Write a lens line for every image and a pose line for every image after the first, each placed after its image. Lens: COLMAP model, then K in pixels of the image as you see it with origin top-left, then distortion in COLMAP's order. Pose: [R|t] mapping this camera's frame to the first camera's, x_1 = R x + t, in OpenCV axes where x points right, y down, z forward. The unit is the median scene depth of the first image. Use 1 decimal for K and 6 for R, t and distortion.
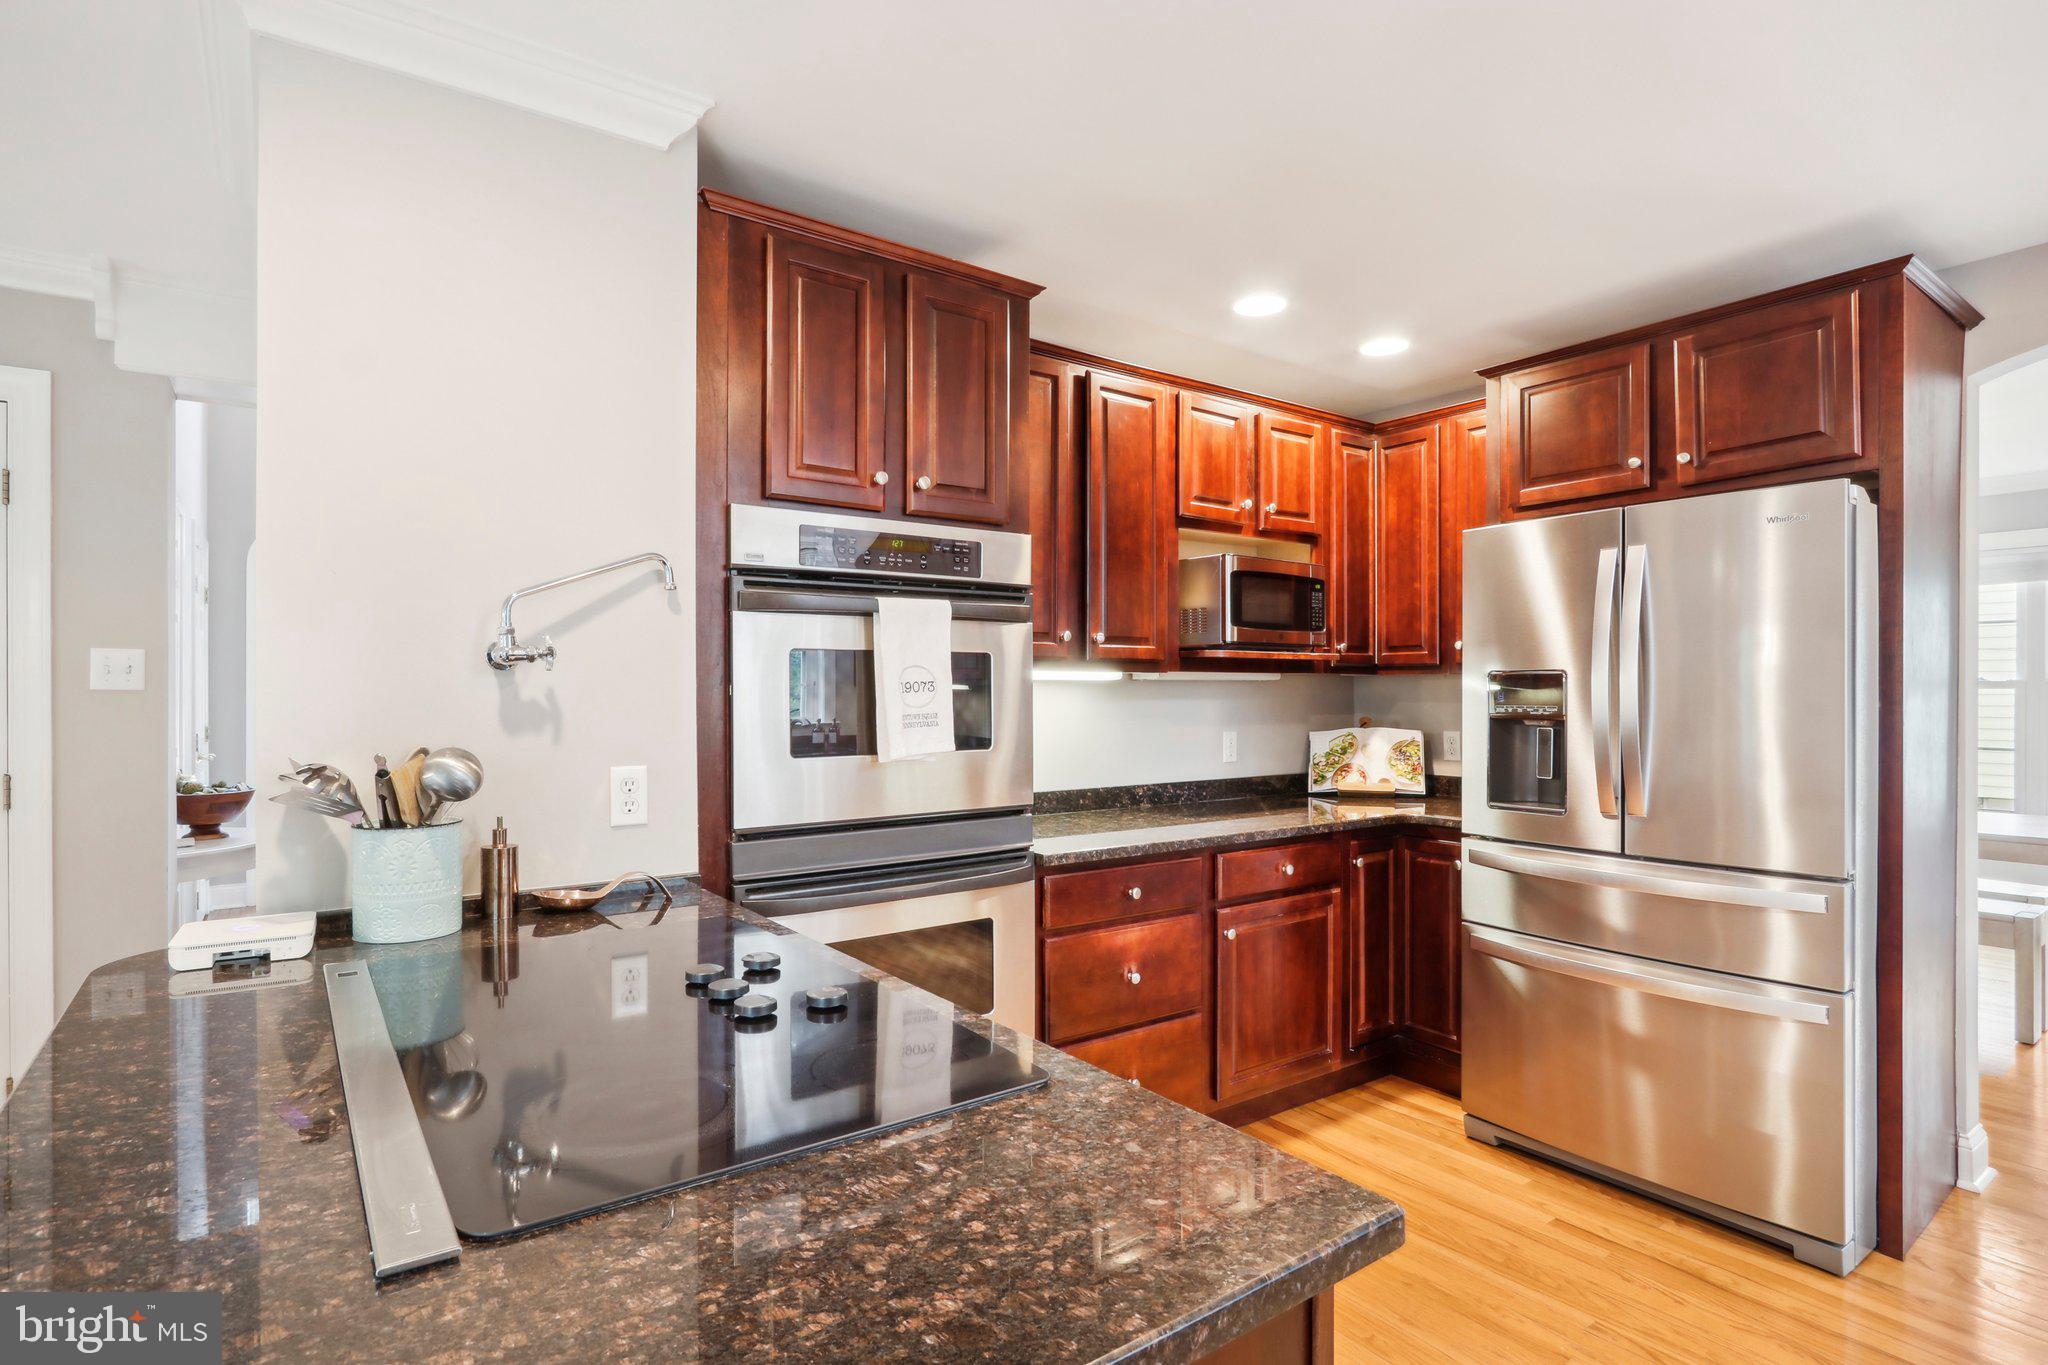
lens RADIAL K [[1037.3, 0, 1020.9], [0, 1037.3, 698.6], [0, 0, 1]] dist [0.002265, -0.000979]
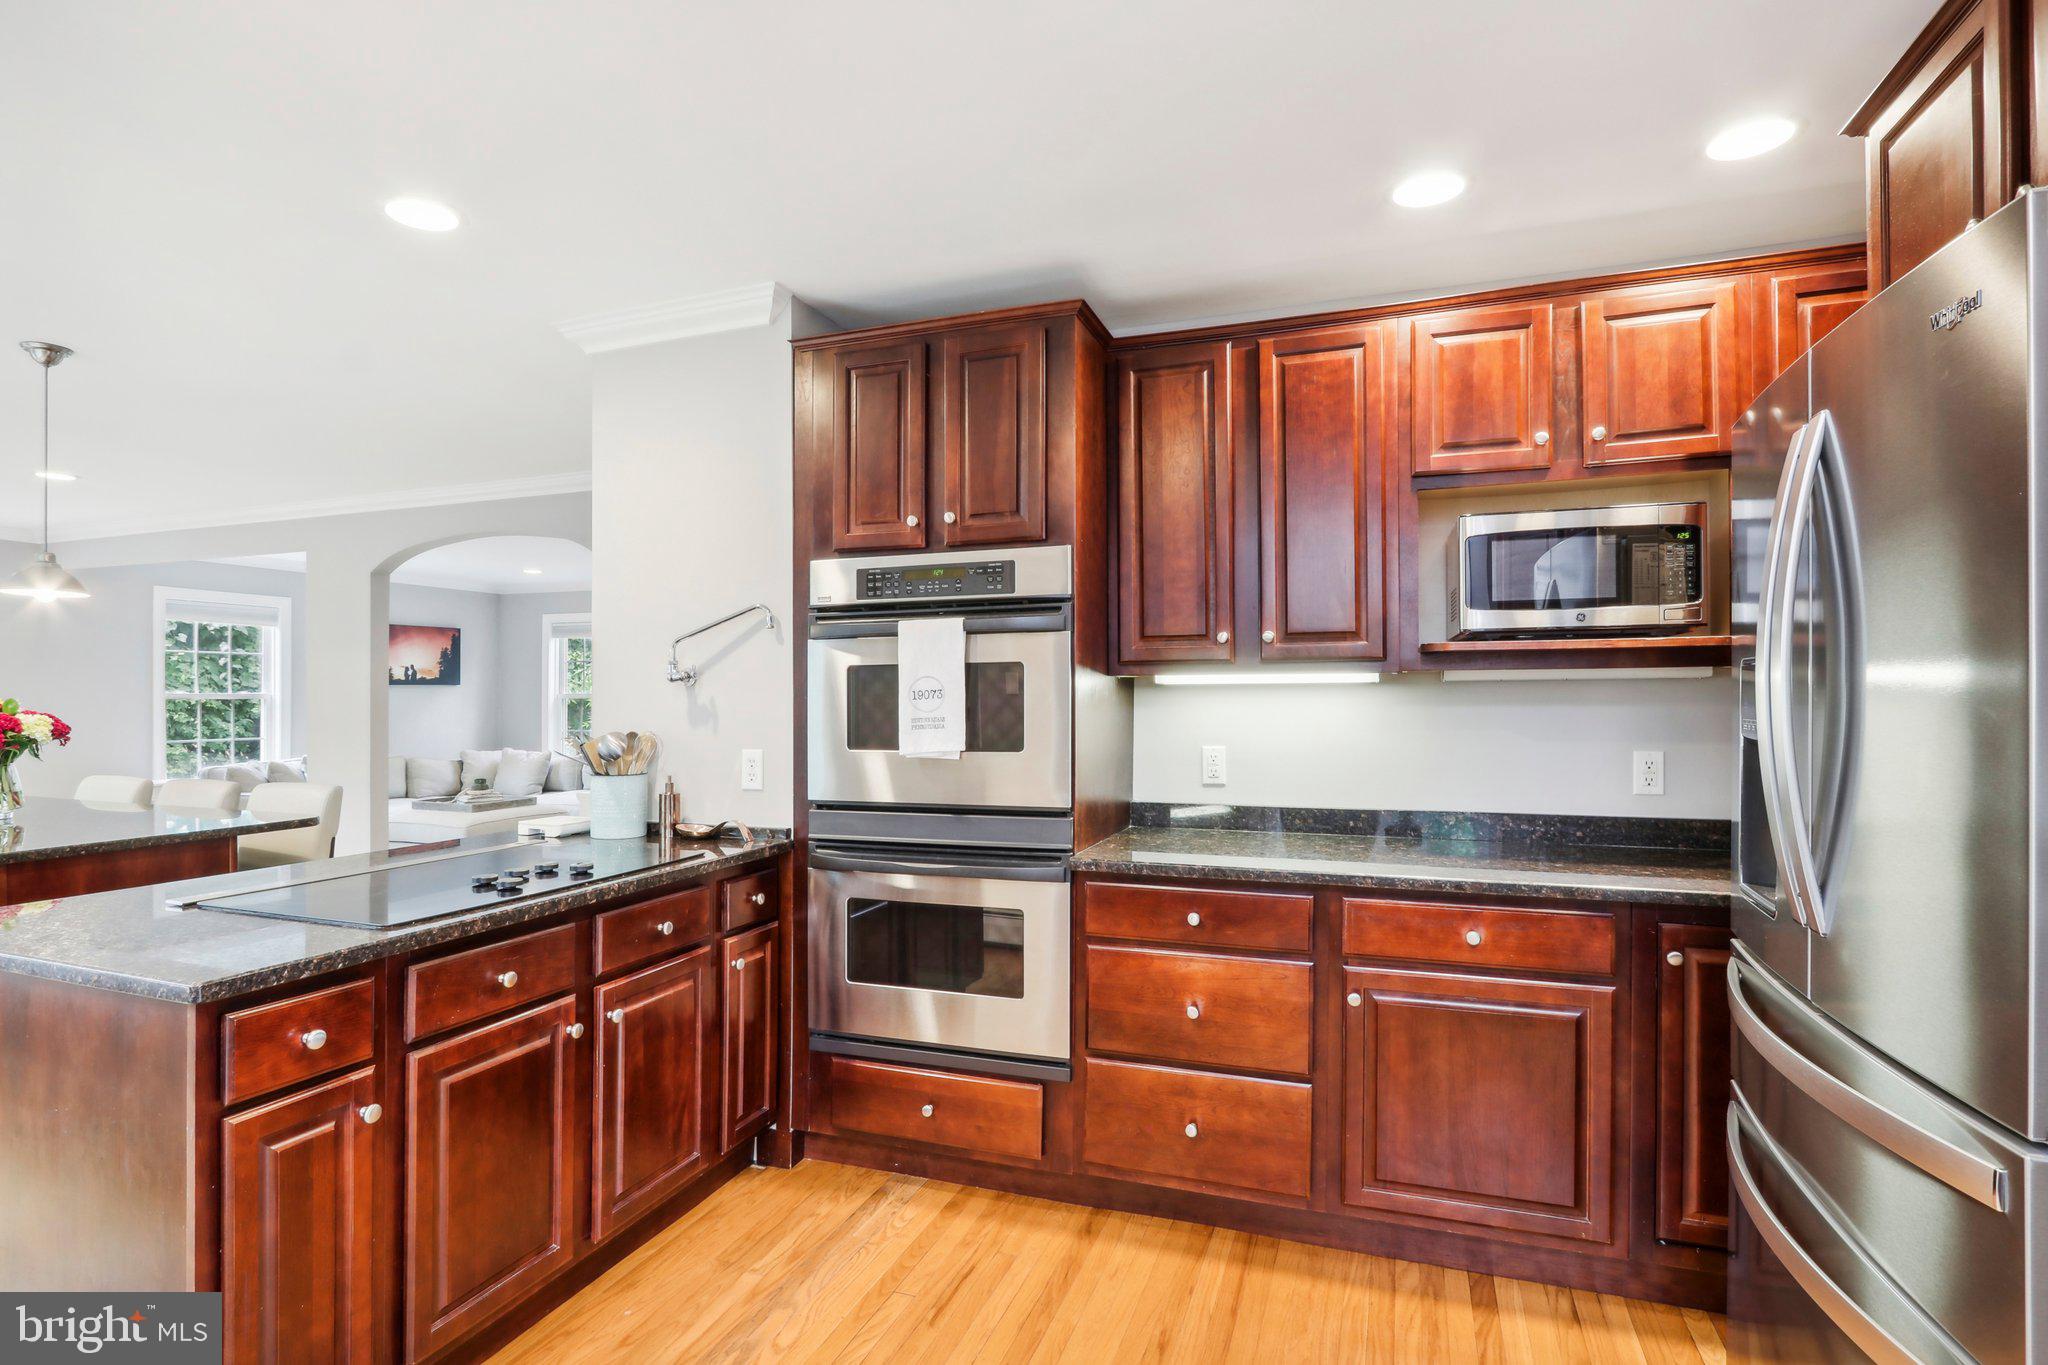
lens RADIAL K [[1037.3, 0, 987.5], [0, 1037.3, 701.0], [0, 0, 1]] dist [0.002265, -0.000979]
pose [[0.552348, 0.001077, -0.833613, 0.852324], [-0.000376, 0.999999, 0.001043, -0.004730], [0.833613, -0.000262, 0.552348, 0.382731]]
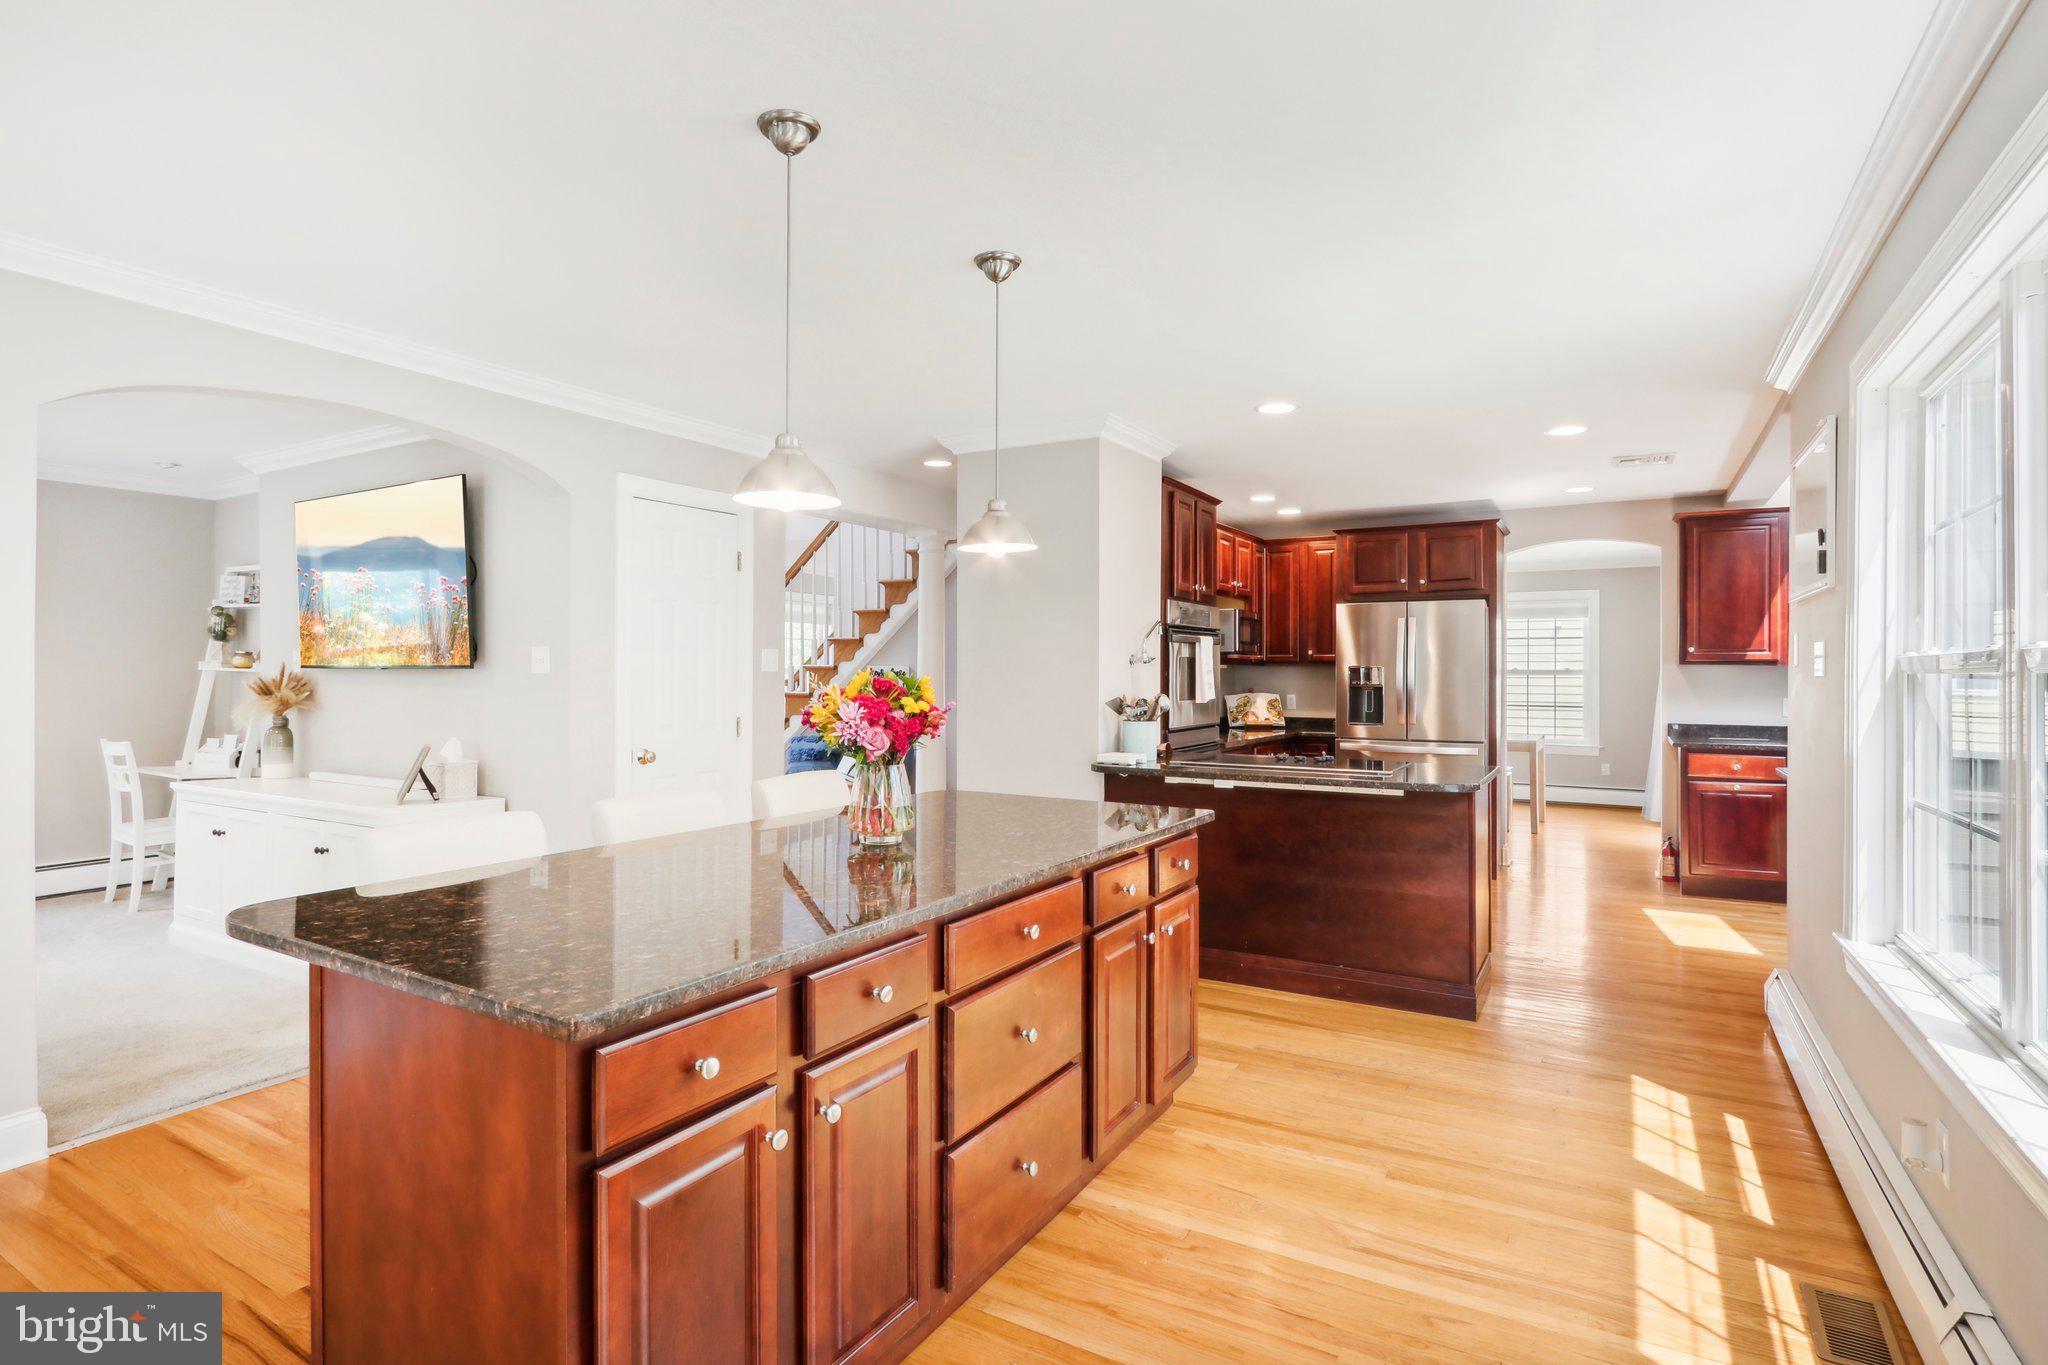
lens RADIAL K [[1037.3, 0, 1015.3], [0, 1037.3, 677.9], [0, 0, 1]] dist [0.002265, -0.000979]
pose [[0.924563, 0.003436, 0.381014, -1.376840], [-0.003472, 0.999994, -0.000593, 0.004727], [-0.381013, -0.000775, 0.924569, -1.052142]]
